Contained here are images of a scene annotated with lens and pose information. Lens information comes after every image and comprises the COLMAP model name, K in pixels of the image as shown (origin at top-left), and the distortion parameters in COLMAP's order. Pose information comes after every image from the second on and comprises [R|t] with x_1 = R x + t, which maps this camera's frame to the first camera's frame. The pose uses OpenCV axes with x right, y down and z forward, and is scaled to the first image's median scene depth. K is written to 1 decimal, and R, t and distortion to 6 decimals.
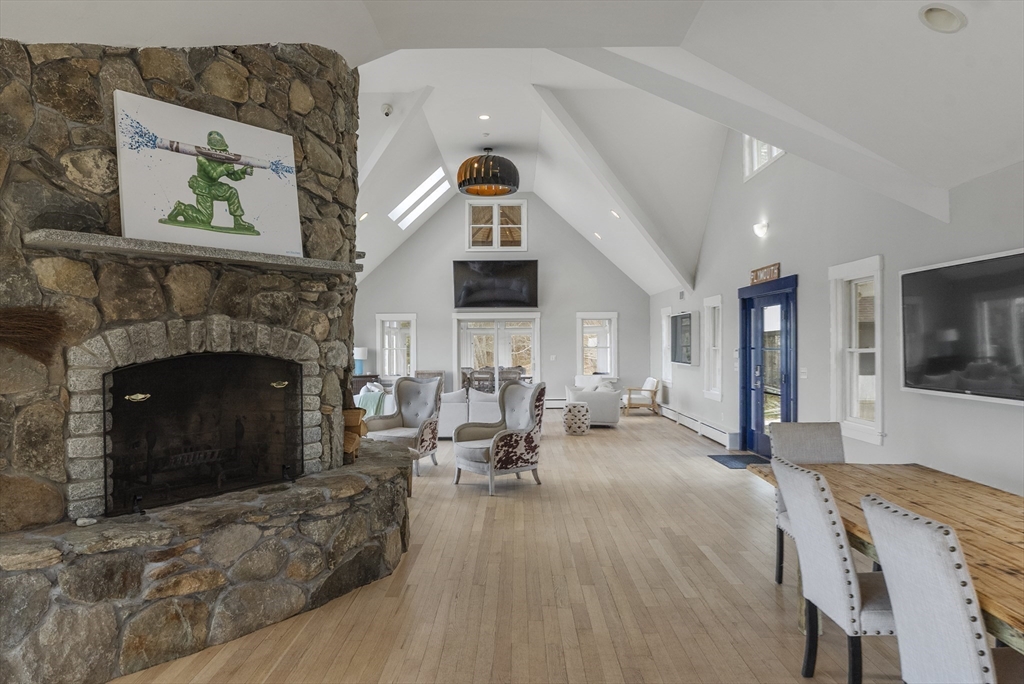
lens RADIAL K [[696.4, 0, 505.5], [0, 696.4, 331.8], [0, 0, 1]] dist [-0.000024, 0.000941]
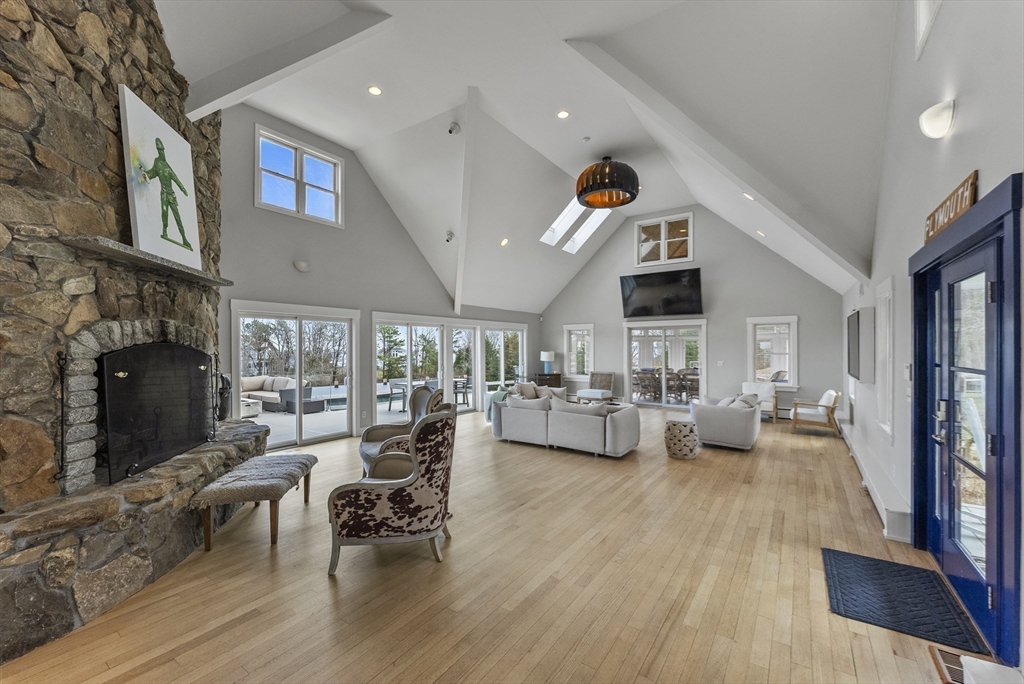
lens RADIAL K [[419.9, 0, 502.5], [0, 419.9, 344.0], [0, 0, 1]] dist [0.005977, -0.000345]
pose [[0.824809, -0.002712, -0.565405, 0.273897], [0.009412, 0.999916, 0.008934, 0.001386], [0.565333, -0.012690, 0.824765, 0.568312]]
